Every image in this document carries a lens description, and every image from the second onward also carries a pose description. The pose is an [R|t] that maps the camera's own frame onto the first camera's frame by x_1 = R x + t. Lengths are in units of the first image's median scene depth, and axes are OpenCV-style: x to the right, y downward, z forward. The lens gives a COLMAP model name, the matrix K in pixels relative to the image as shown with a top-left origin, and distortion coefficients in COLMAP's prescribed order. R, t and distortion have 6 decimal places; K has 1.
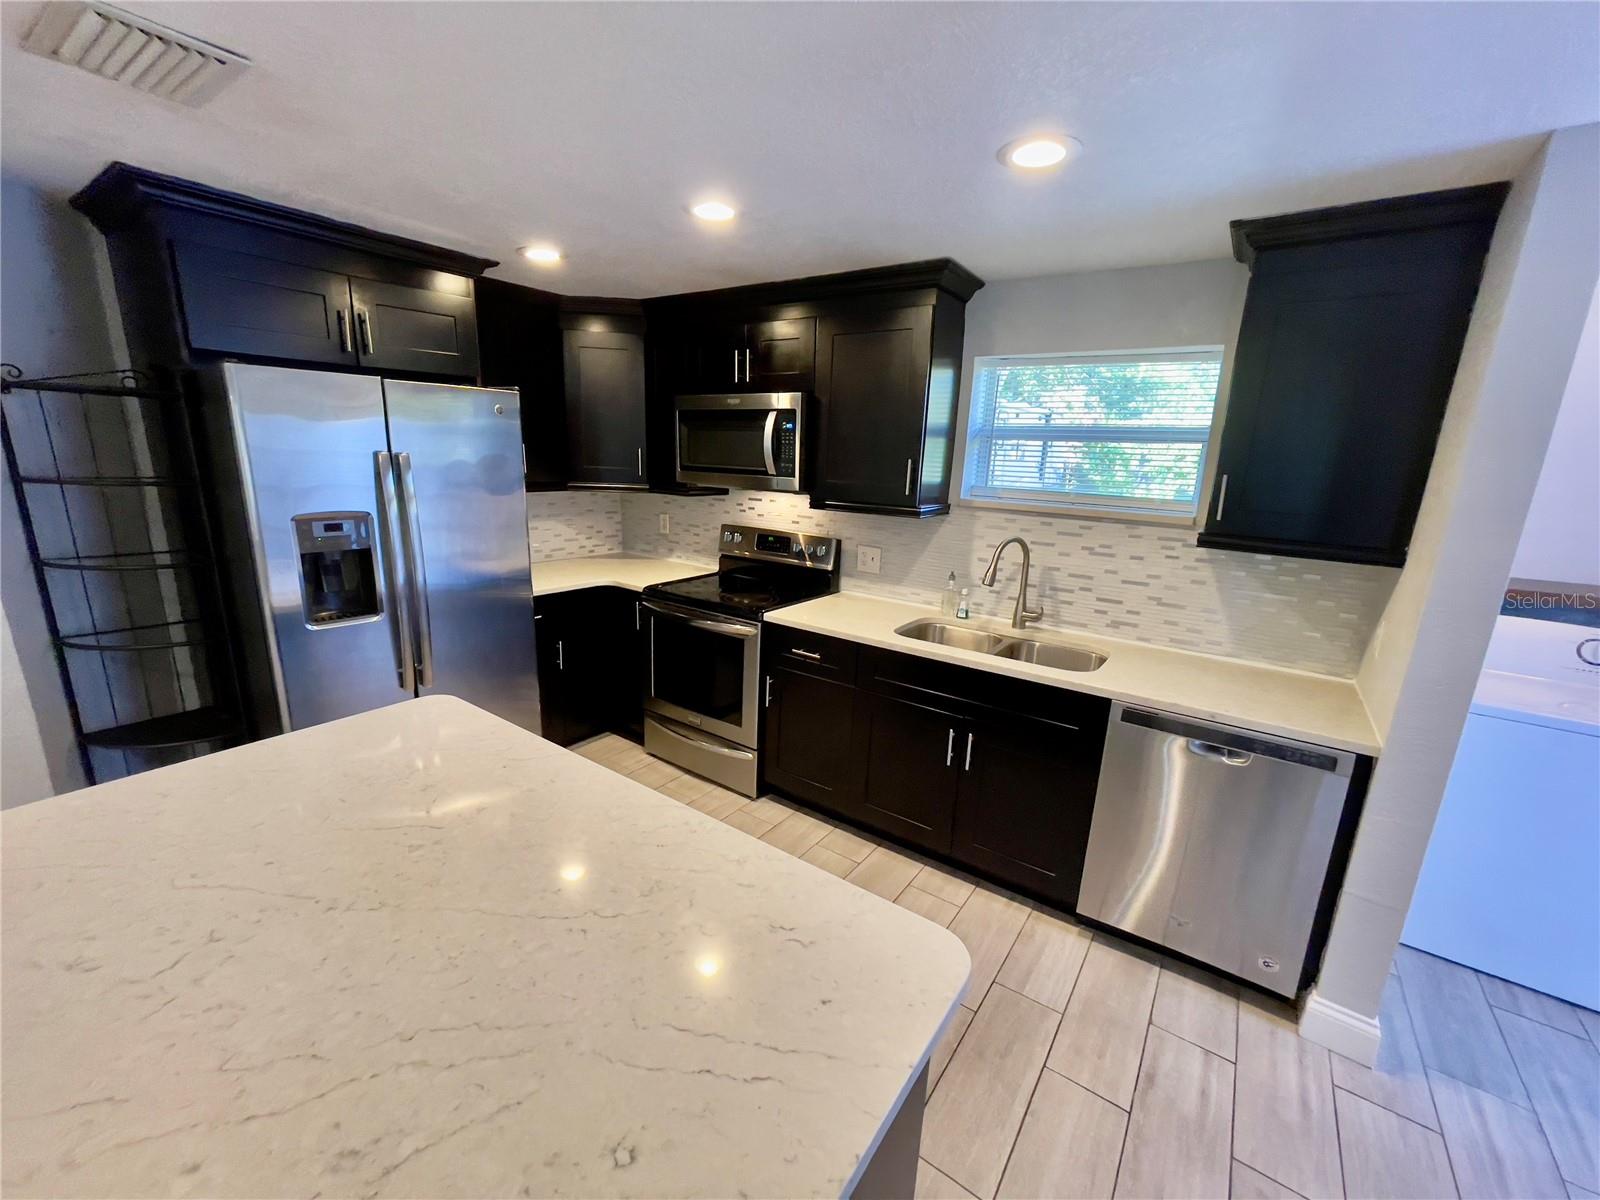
lens RADIAL K [[645.4, 0, 787.7], [0, 645.4, 610.8], [0, 0, 1]] dist [-0.001448, 0.005044]
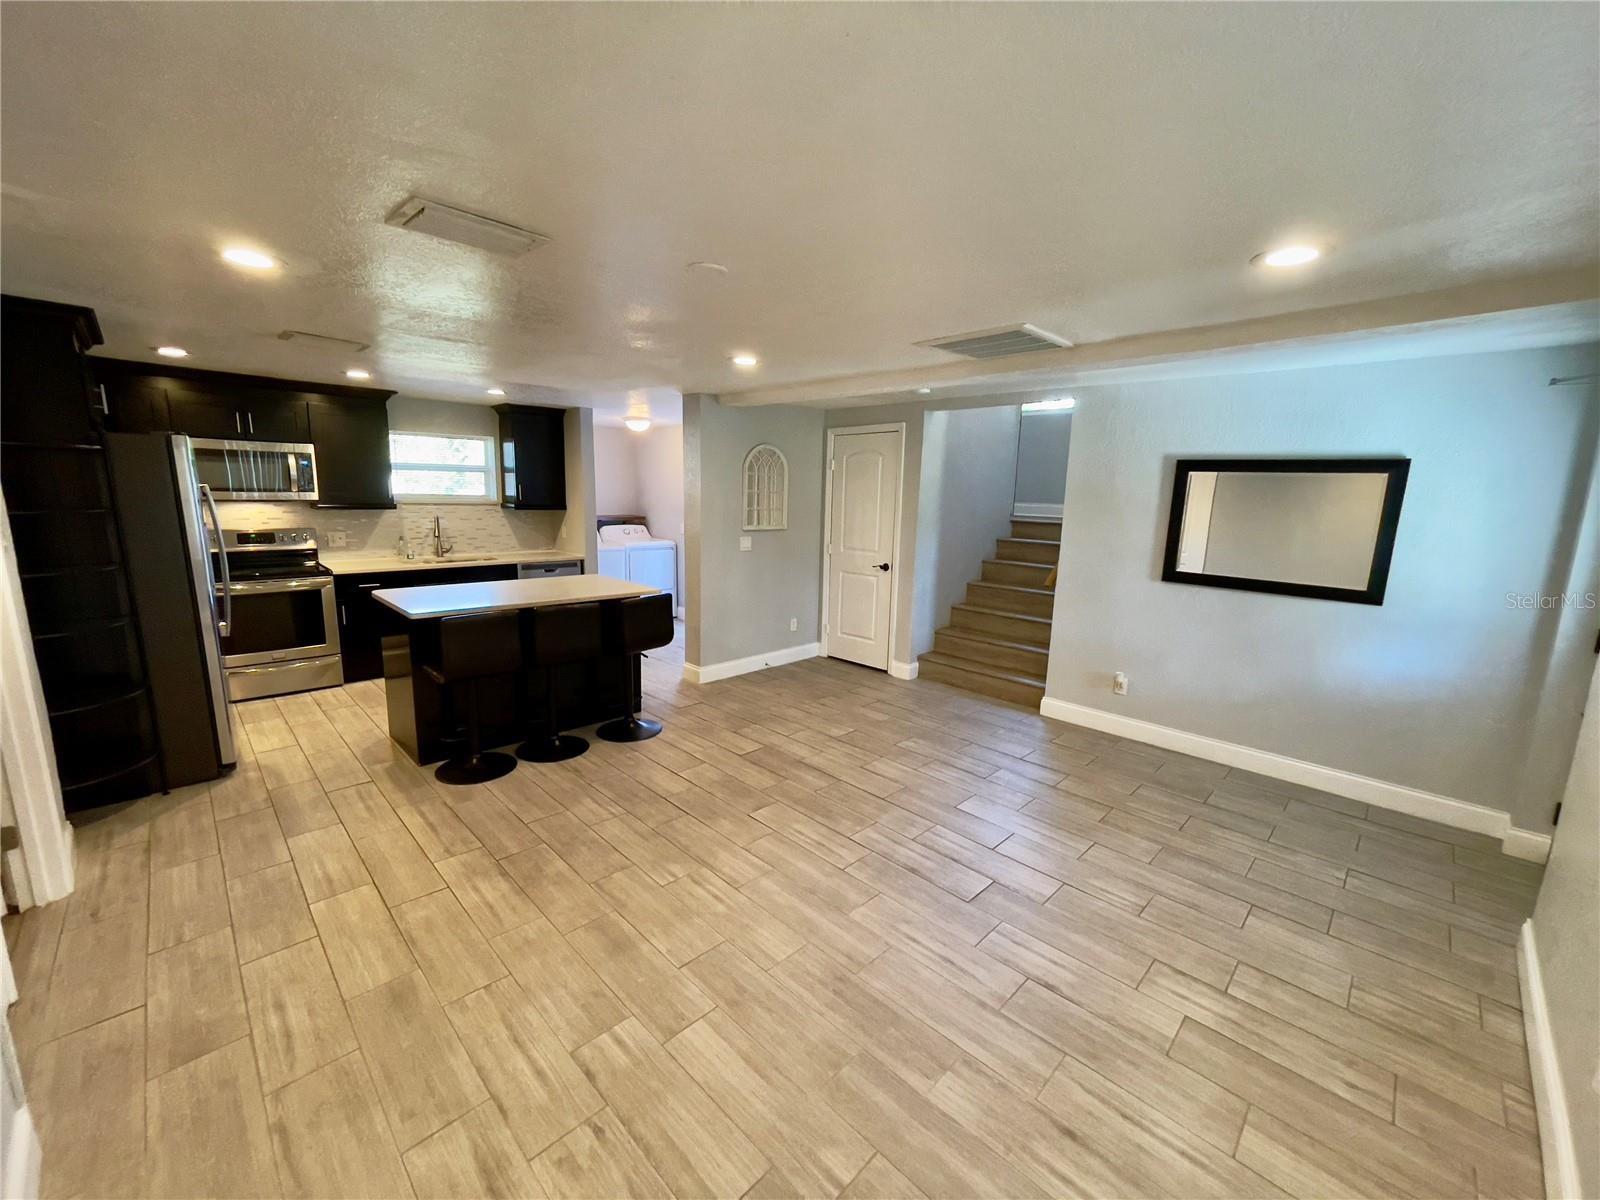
lens RADIAL K [[645.4, 0, 793.6], [0, 645.4, 601.6], [0, 0, 1]] dist [-0.001448, 0.005044]
pose [[0.163250, -0.202321, 0.965617, -1.697517], [0.212249, 0.963031, 0.165896, 0.066613], [-0.963483, 0.177869, 0.200157, -0.589833]]
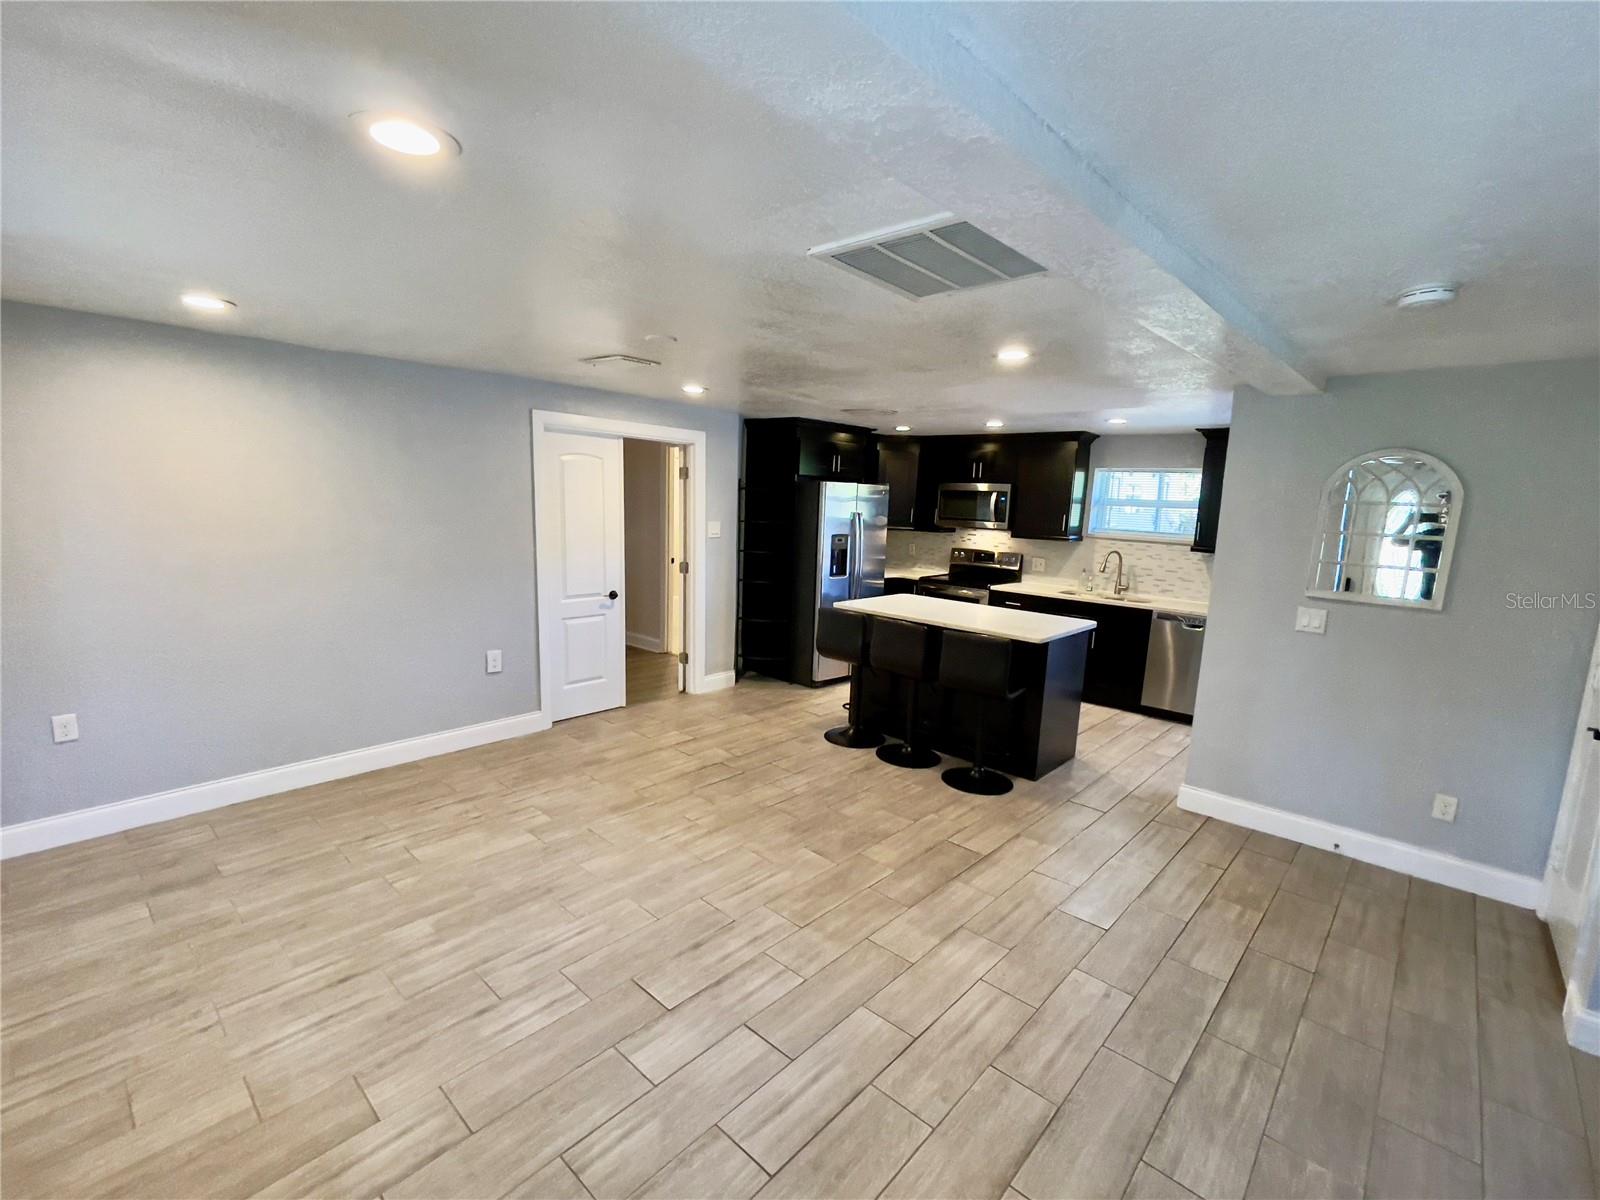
lens RADIAL K [[710.7, 0, 790.6], [0, 710.7, 607.5], [0, 0, 1]] dist [0.004804, 0.001498]
pose [[0.992769, 0.021350, -0.118130, -0.457488], [-0.031890, 0.995604, -0.088064, 0.332295], [0.115730, 0.091194, 0.989085, -1.523447]]
